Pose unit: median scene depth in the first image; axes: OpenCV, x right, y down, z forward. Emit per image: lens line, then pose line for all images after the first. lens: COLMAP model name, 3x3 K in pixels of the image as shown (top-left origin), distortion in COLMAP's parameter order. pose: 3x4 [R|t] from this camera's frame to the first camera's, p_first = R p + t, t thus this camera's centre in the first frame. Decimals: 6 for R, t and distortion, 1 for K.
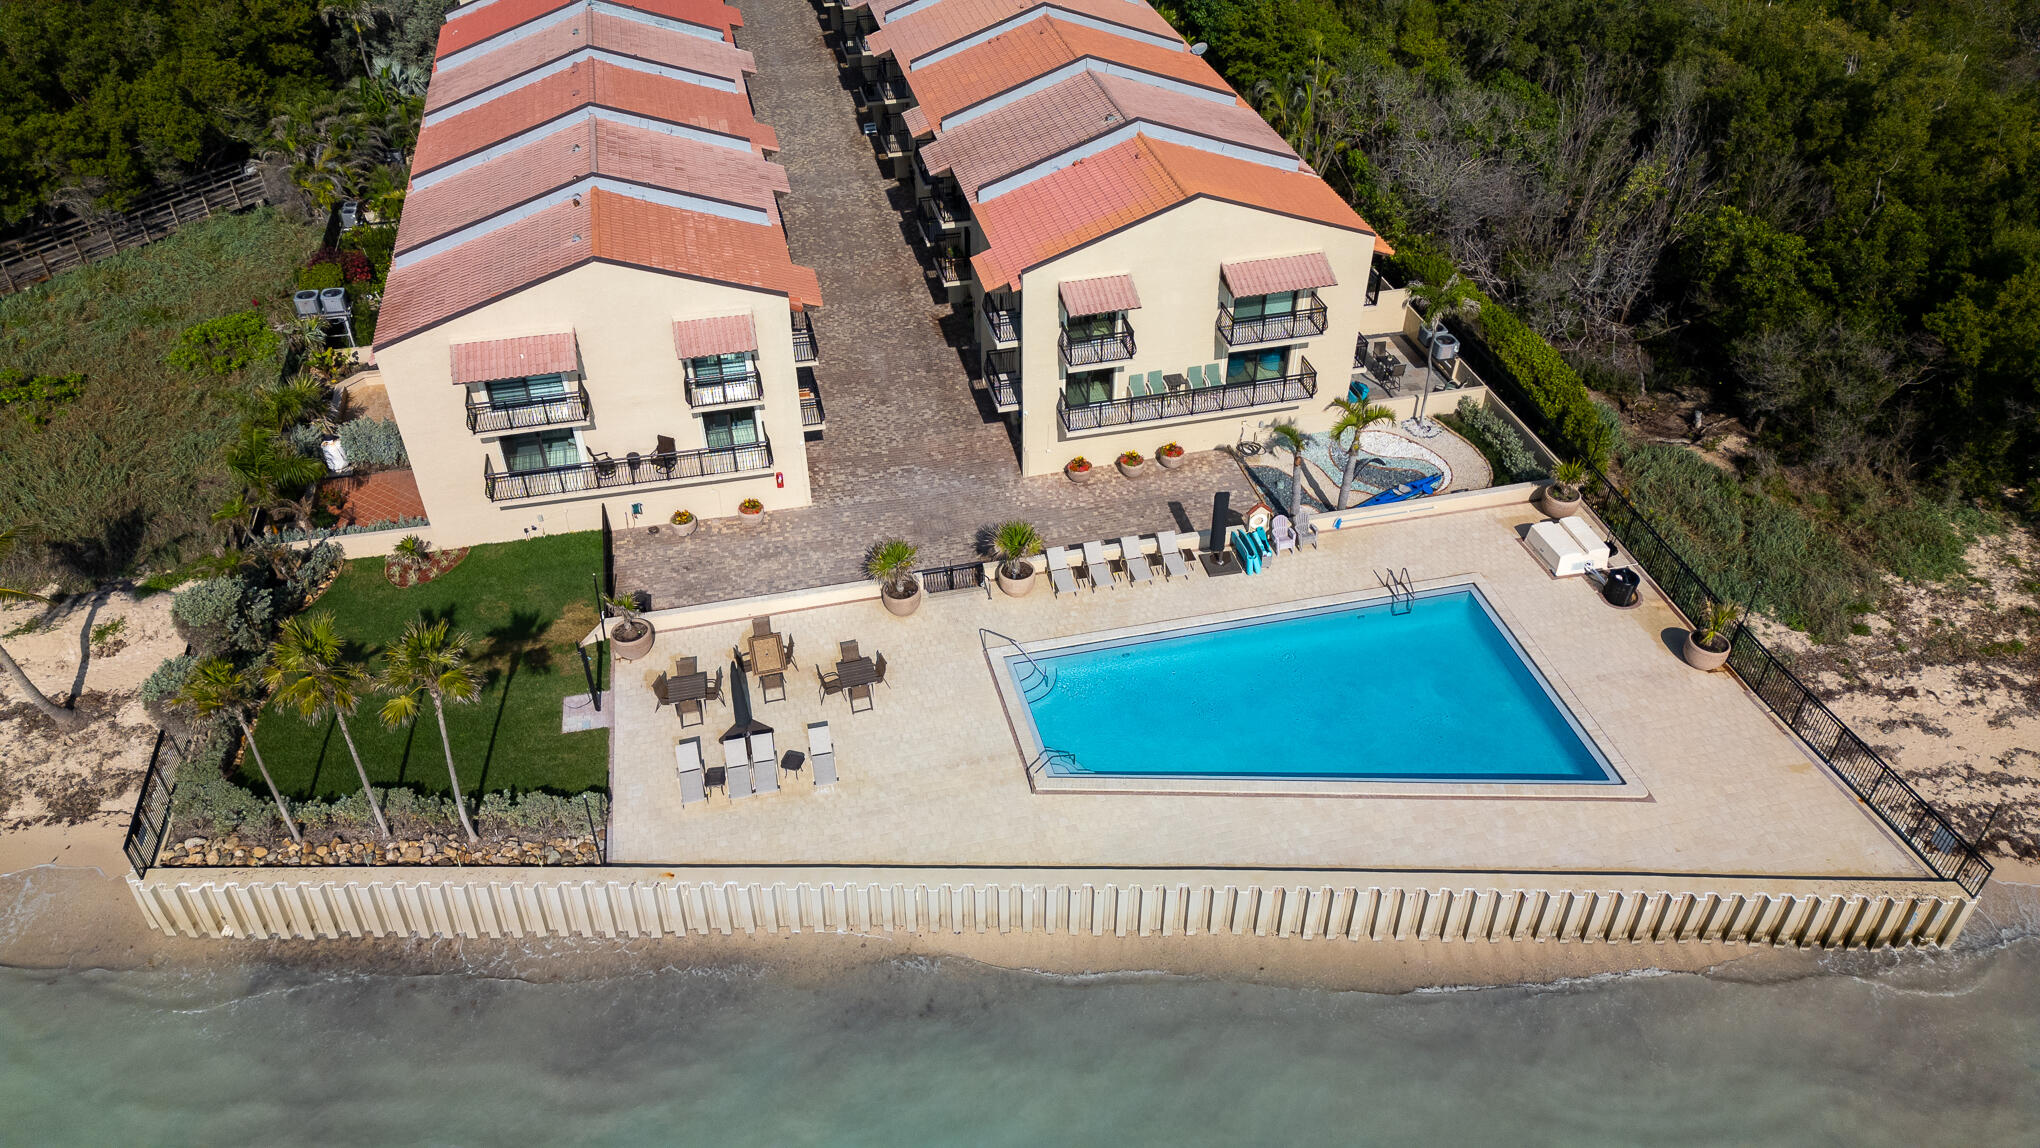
lens RADIAL K [[1420.9, 0, 1020.0], [0, 1420.9, 574.0], [0, 0, 1]] dist [0.084999, -0.084675]
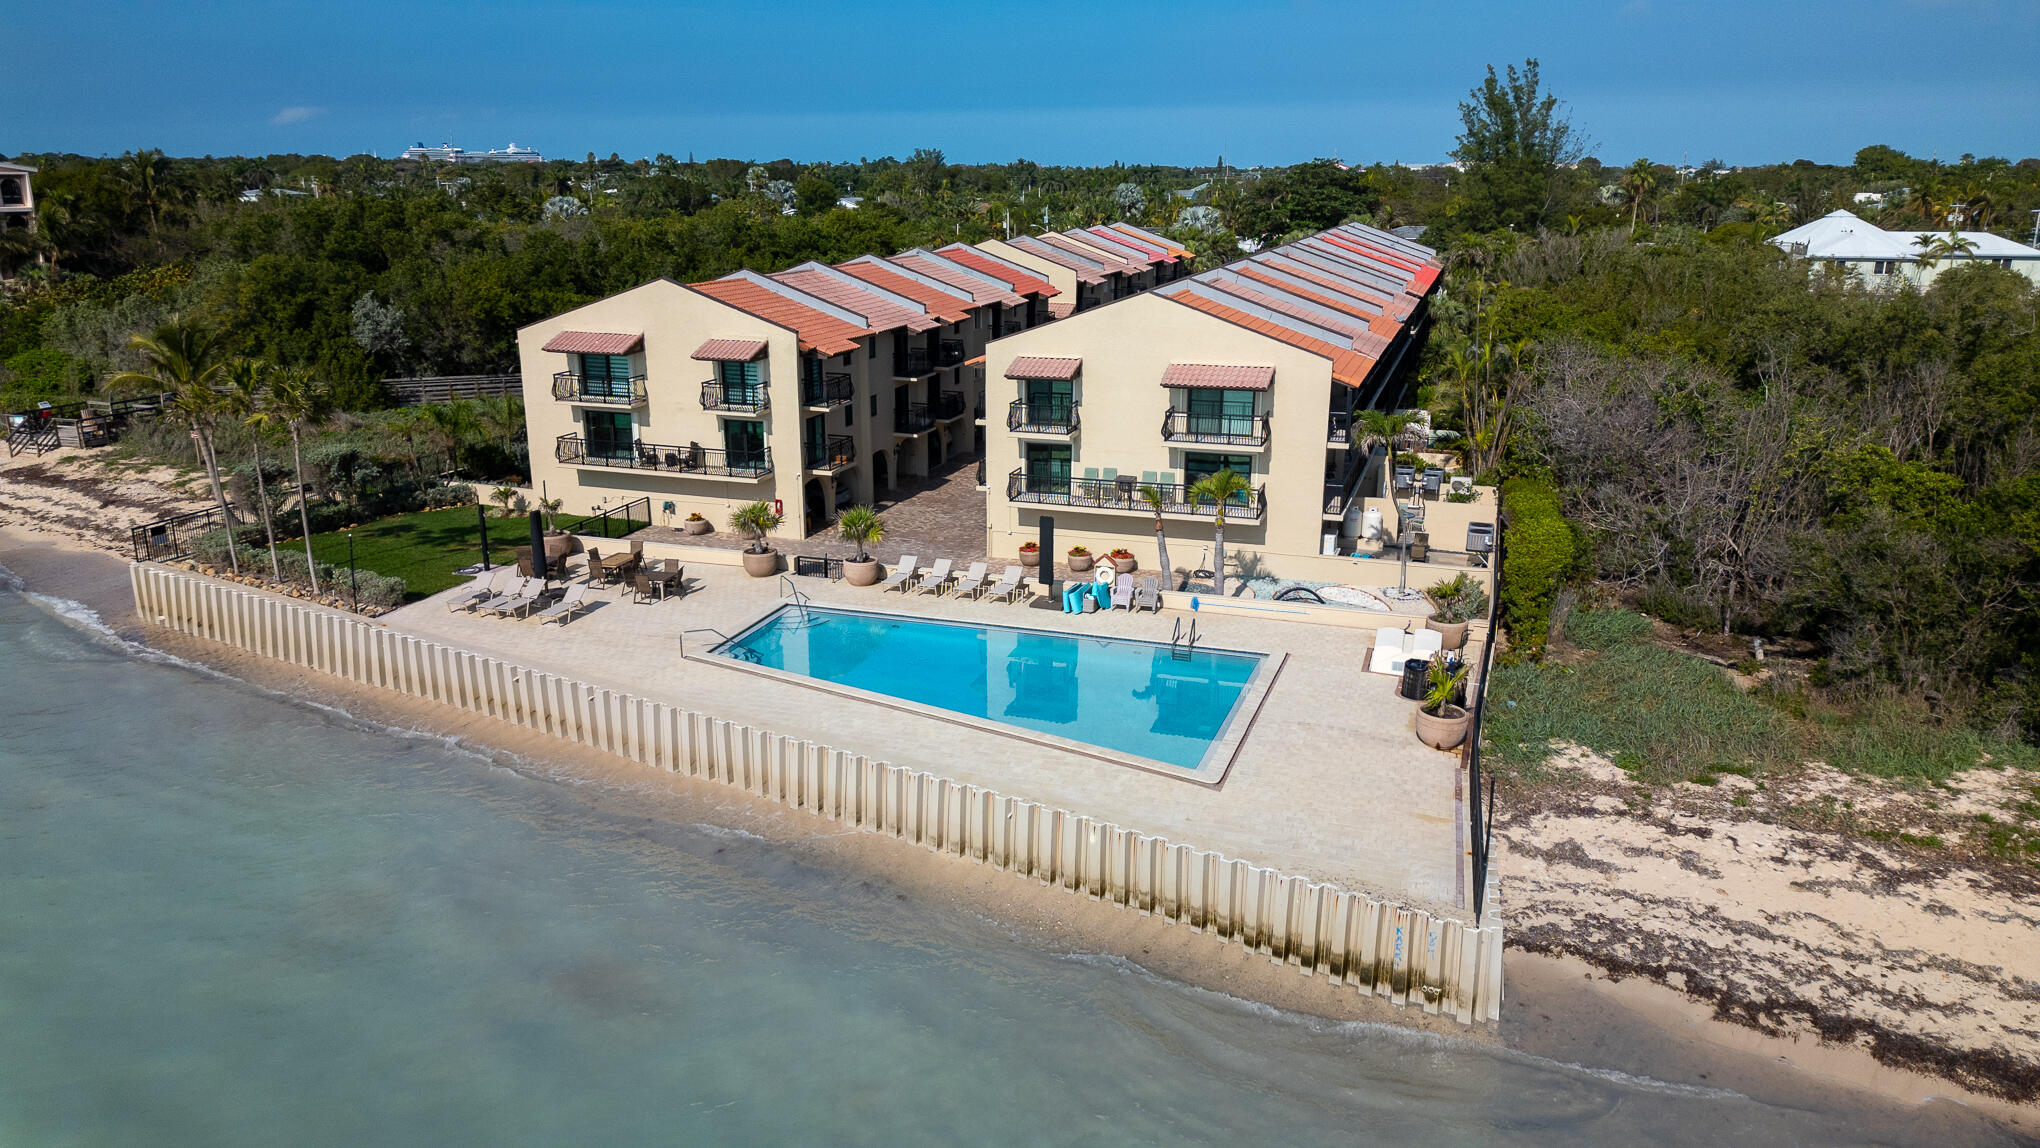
lens RADIAL K [[1420.9, 0, 1020.0], [0, 1420.9, 574.0], [0, 0, 1]] dist [0.084999, -0.084675]
pose [[0.849677, 0.147118, -0.506365, 0.608907], [-0.331510, 0.895814, -0.296003, 0.269293], [0.410062, 0.419372, 0.809924, 0.184885]]
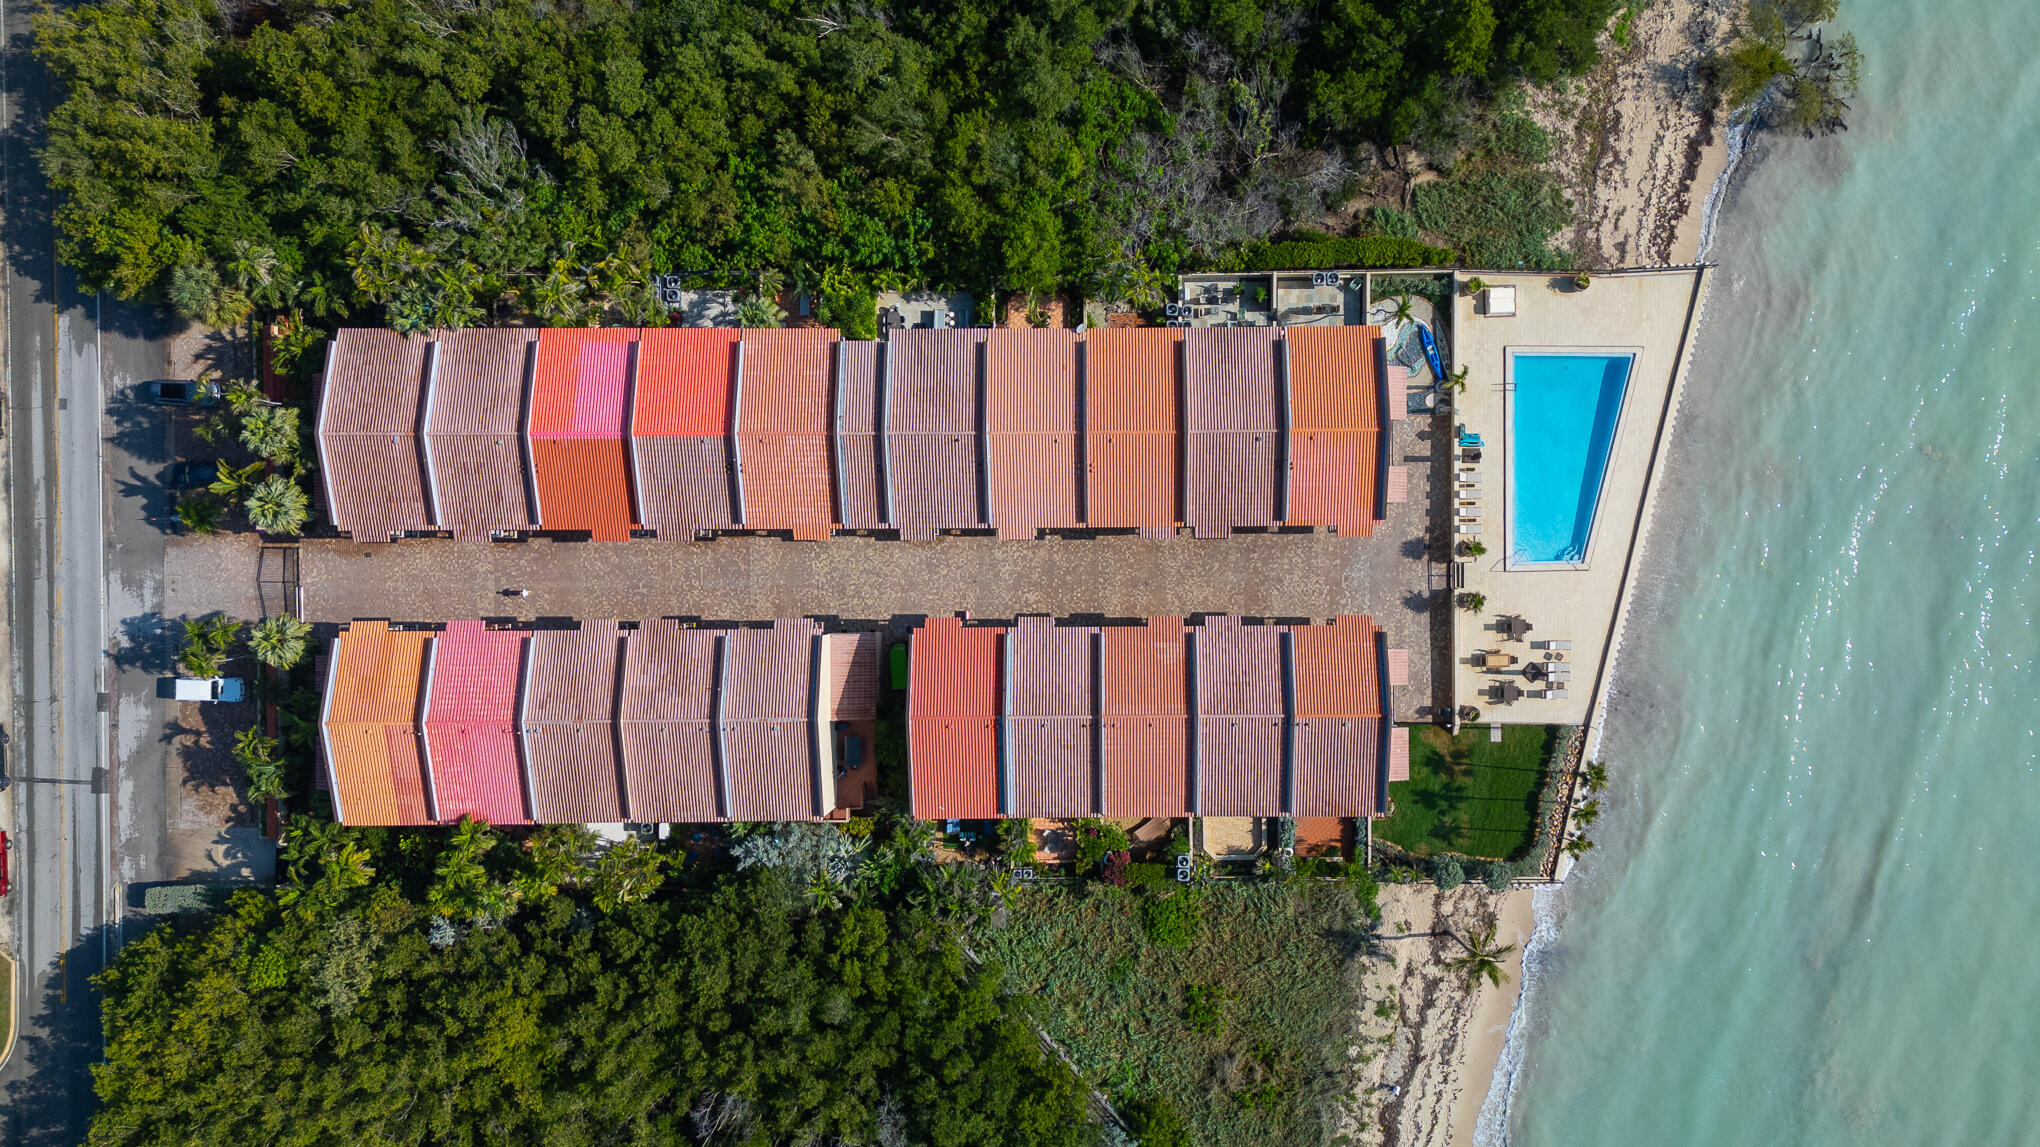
lens RADIAL K [[1420.9, 0, 1020.0], [0, 1420.9, 573.5], [0, 0, 1]] dist [0.084999, -0.084675]
pose [[0.225784, -0.974177, 0.000969, -0.197587], [0.606521, 0.141351, 0.782401, -2.131627], [-0.762334, -0.176066, 0.622774, 0.112001]]
